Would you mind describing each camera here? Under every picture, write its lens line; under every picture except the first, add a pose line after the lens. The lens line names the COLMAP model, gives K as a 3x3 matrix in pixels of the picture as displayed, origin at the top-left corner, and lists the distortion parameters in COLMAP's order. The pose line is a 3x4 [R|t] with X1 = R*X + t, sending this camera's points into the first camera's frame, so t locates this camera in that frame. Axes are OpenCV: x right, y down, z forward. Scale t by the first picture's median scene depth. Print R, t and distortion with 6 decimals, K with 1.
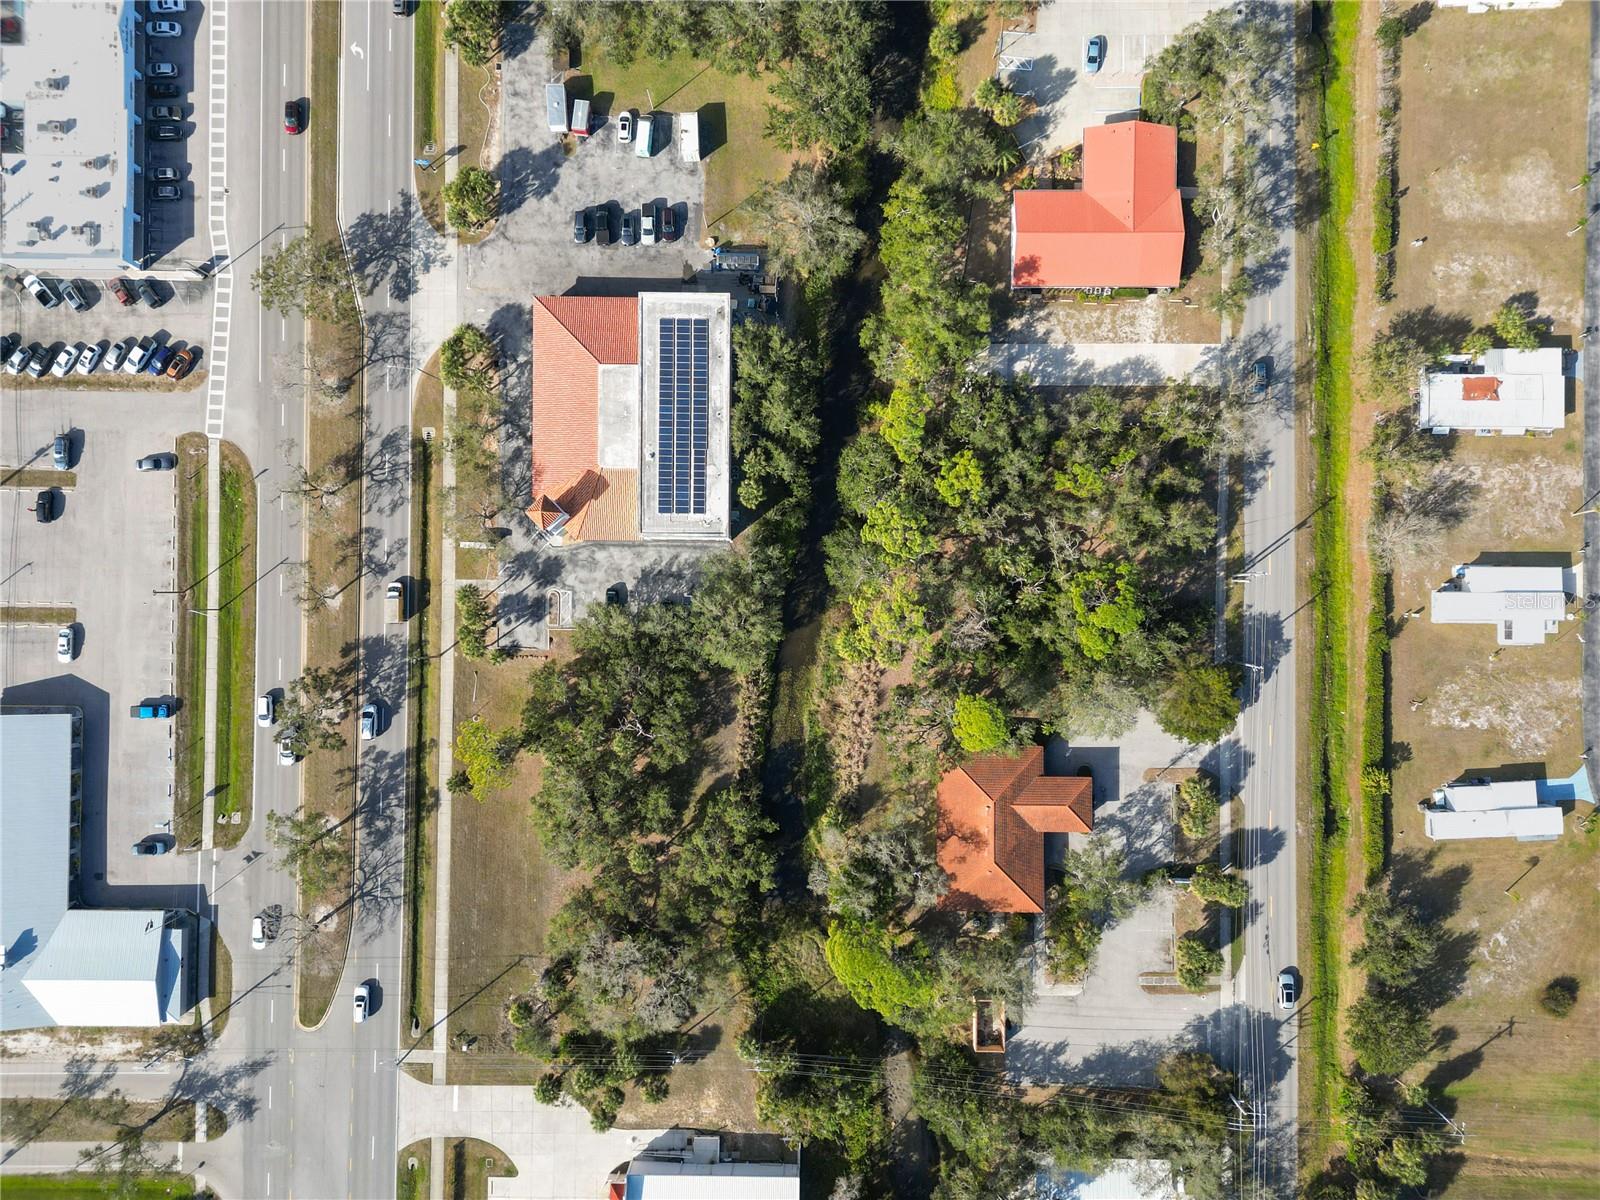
lens RADIAL K [[1111.3, 0, 797.3], [0, 1111.3, 601.8], [0, 0, 1]] dist [0.069863, -0.067161]
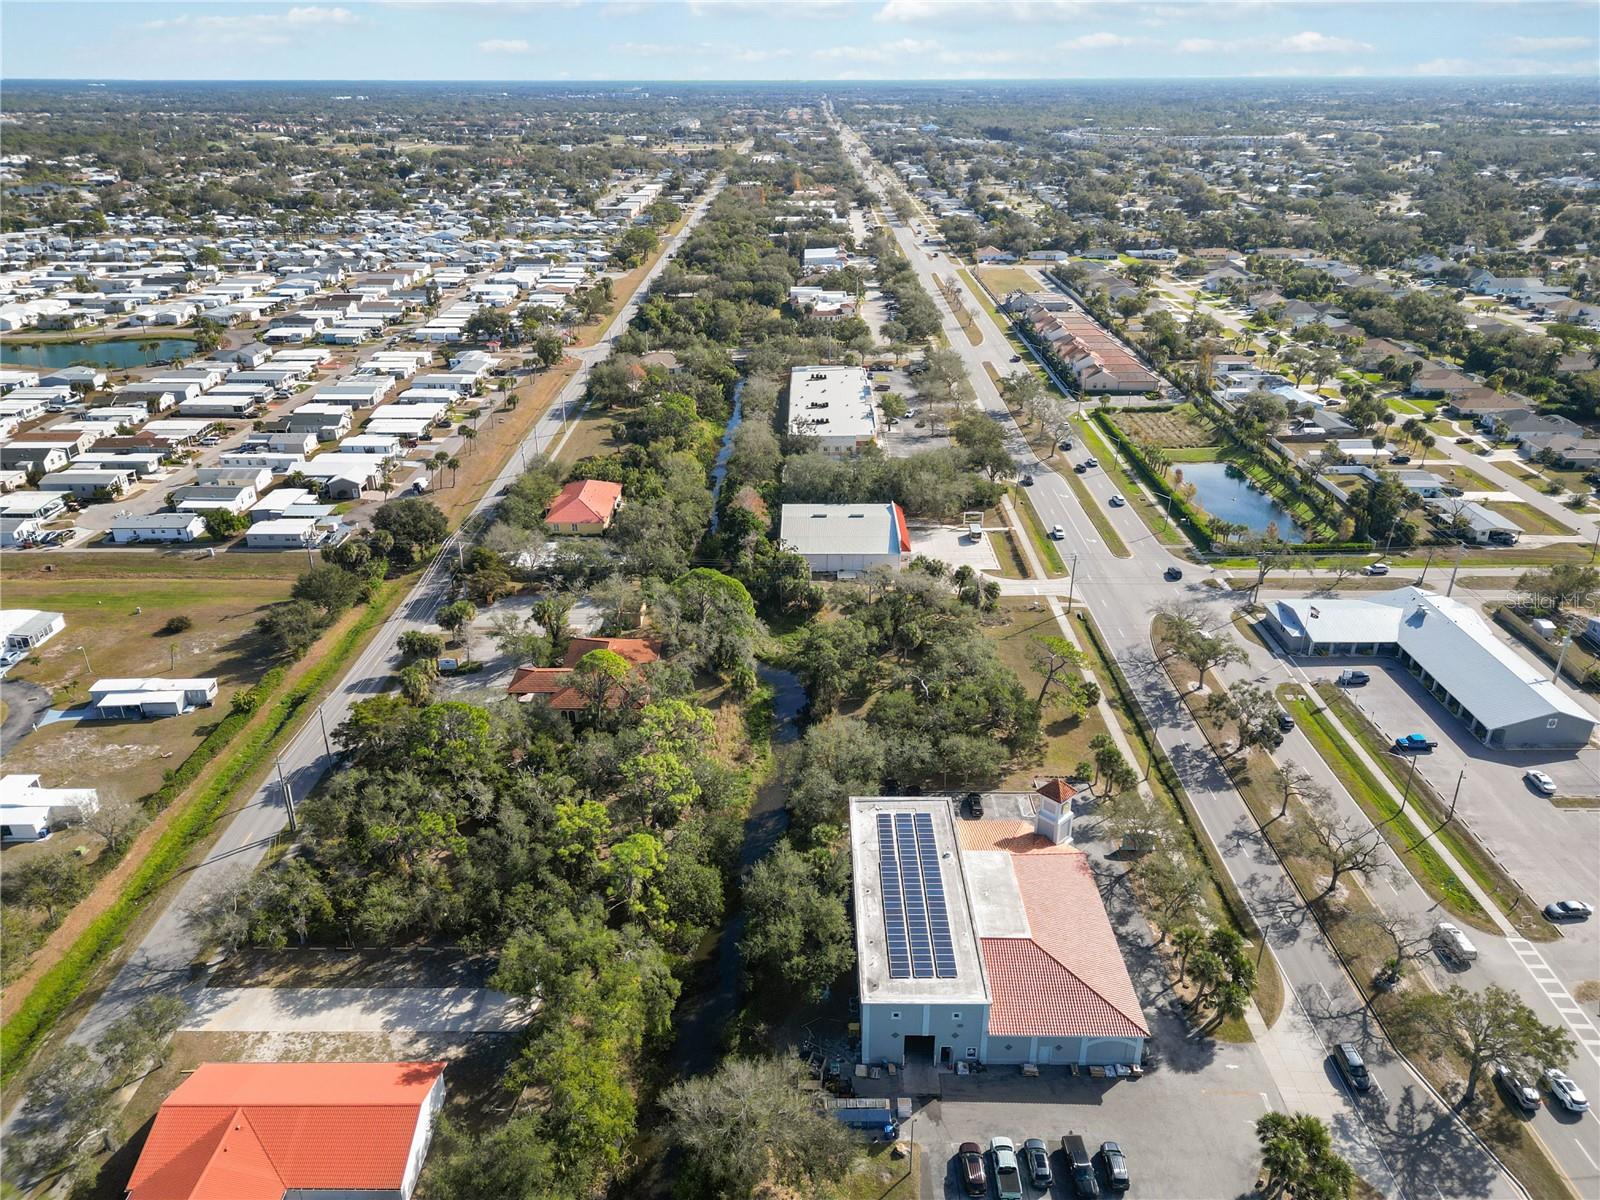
lens RADIAL K [[1111.3, 0, 797.3], [0, 1111.3, 601.8], [0, 0, 1]] dist [0.069863, -0.067161]
pose [[-0.999875, 0.014477, 0.006361, -0.027105], [-0.000213, -0.414574, 0.910015, -0.774029], [0.015811, 0.909900, 0.414526, 0.460427]]
